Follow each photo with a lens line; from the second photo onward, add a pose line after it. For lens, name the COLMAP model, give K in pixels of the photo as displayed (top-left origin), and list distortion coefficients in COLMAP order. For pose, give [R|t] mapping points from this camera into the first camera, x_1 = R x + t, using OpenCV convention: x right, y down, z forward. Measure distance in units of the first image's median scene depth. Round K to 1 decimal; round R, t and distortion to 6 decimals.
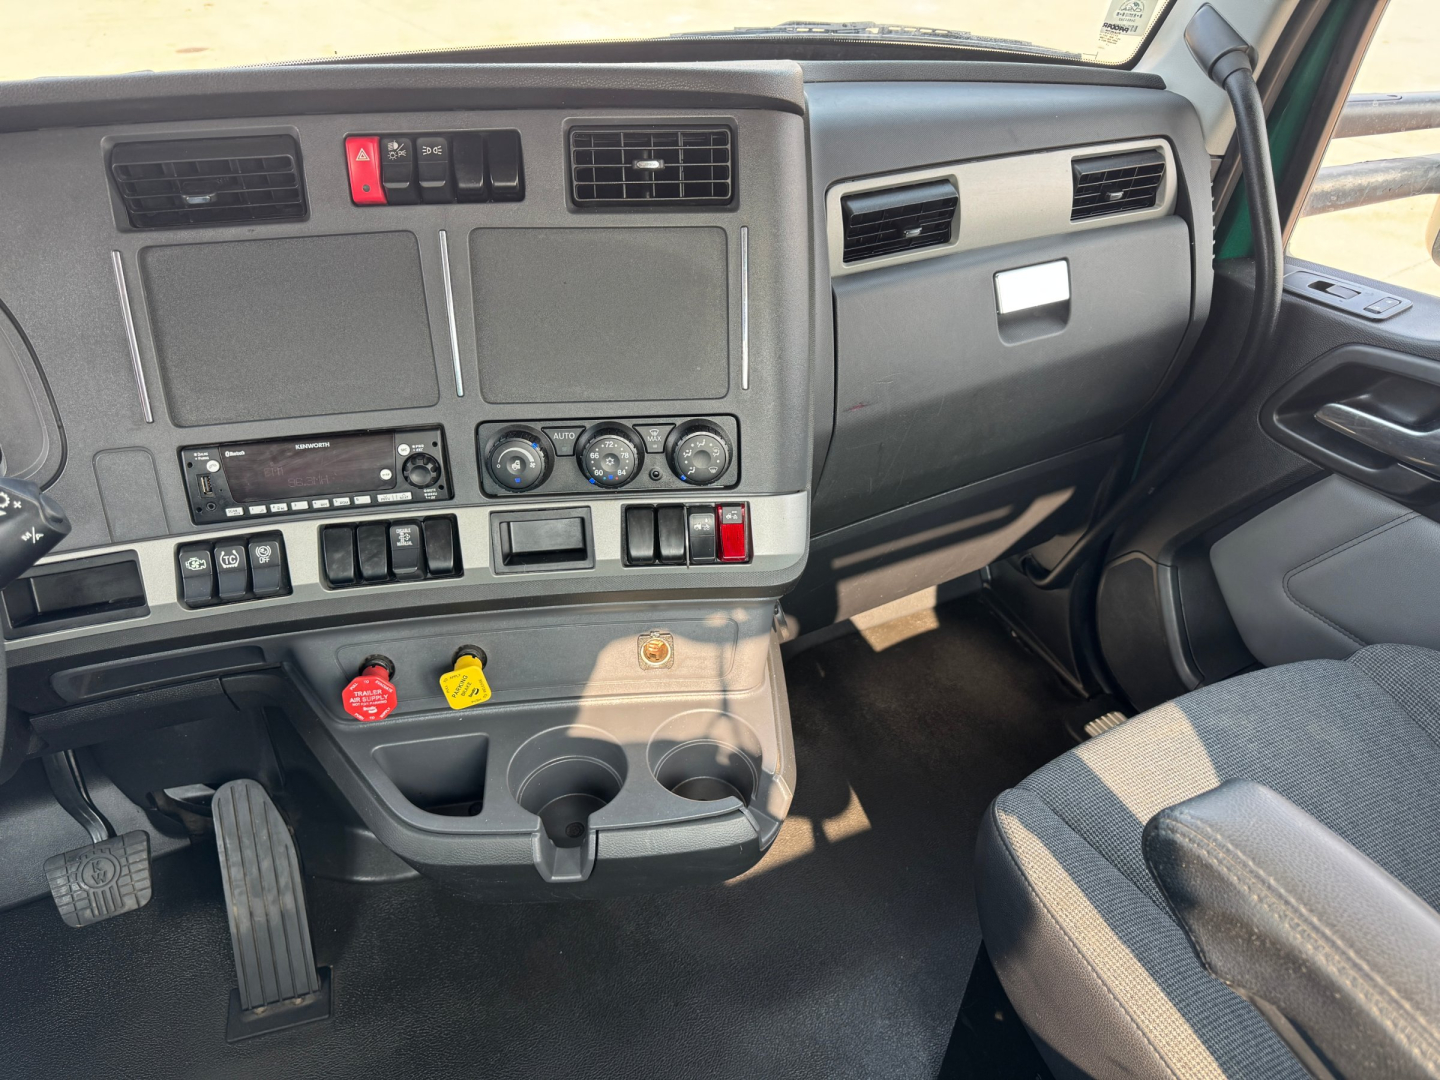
lens RADIAL K [[1010.6, 0, 731.1], [0, 1010.6, 540.8], [0, 0, 1]] dist [0.045411, -0.065420]
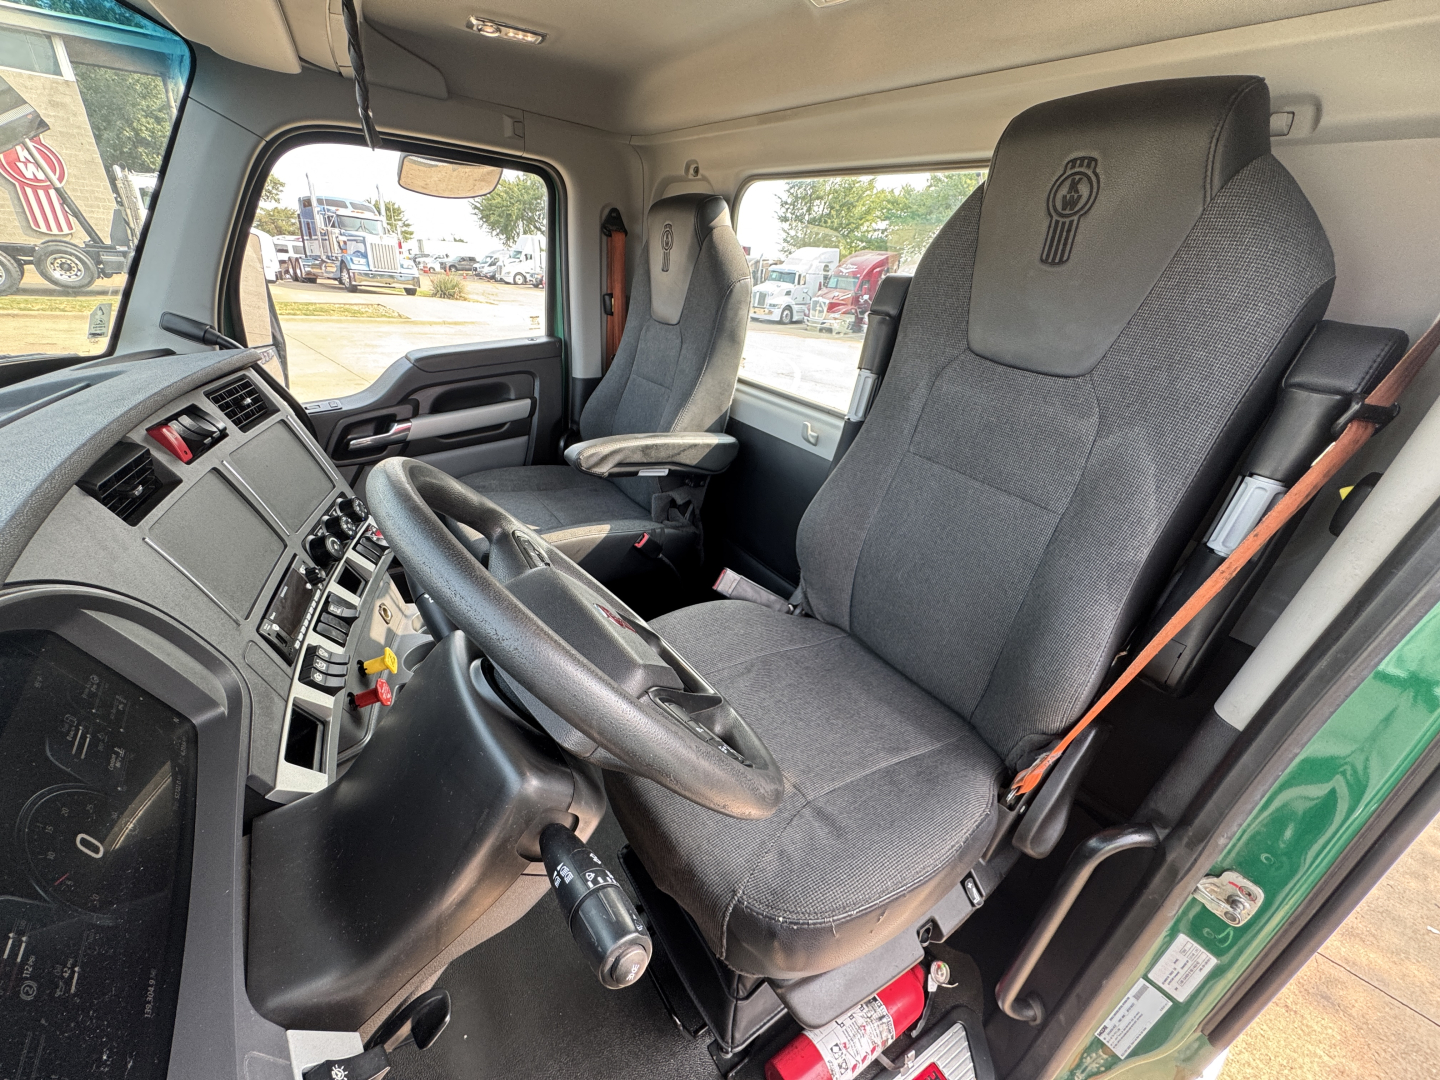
lens RADIAL K [[577.7, 0, 720.0], [0, 577.7, 540.0], [0, 0, 1]] dist [-0.002353, -0.000246]
pose [[-0.191453, -0.456049, 0.869117, -1.259061], [0.532122, 0.695838, 0.482343, -0.215129], [-0.824737, 0.554823, 0.109454, 0.245884]]
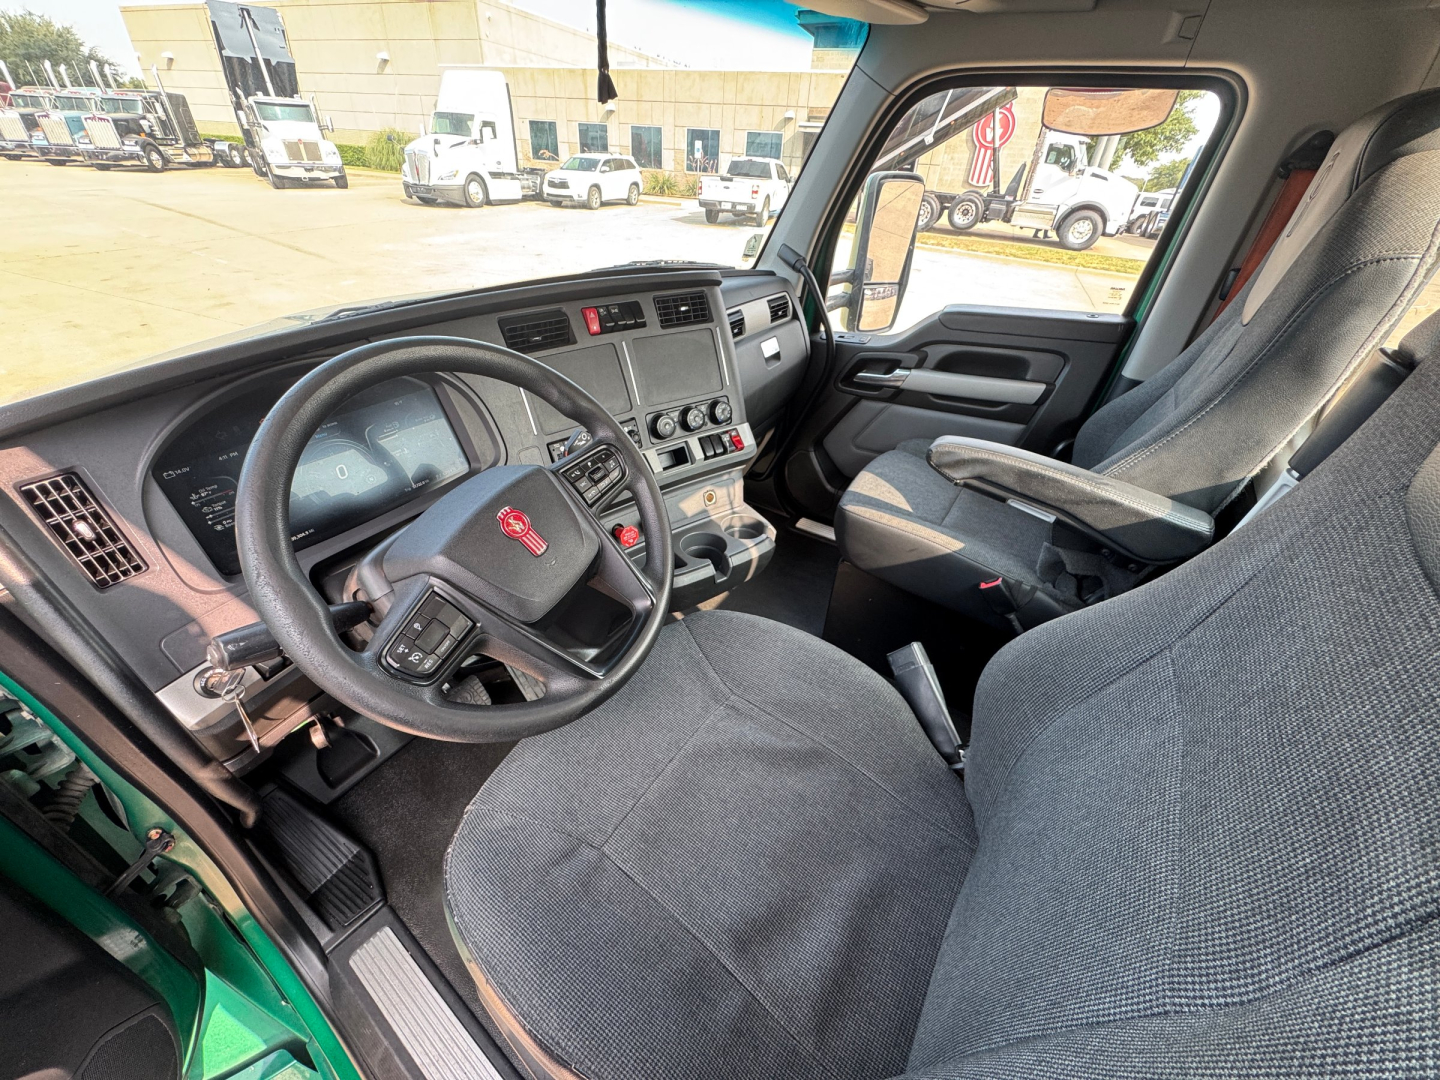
lens RADIAL K [[577.7, 0, 720.0], [0, 577.7, 540.0], [0, 0, 1]] dist [-0.002353, -0.000246]
pose [[0.845321, -0.281878, 0.453847, -0.813297], [0.296856, 0.954098, 0.039664, 0.175152], [-0.444195, 0.101199, 0.890196, -0.331260]]
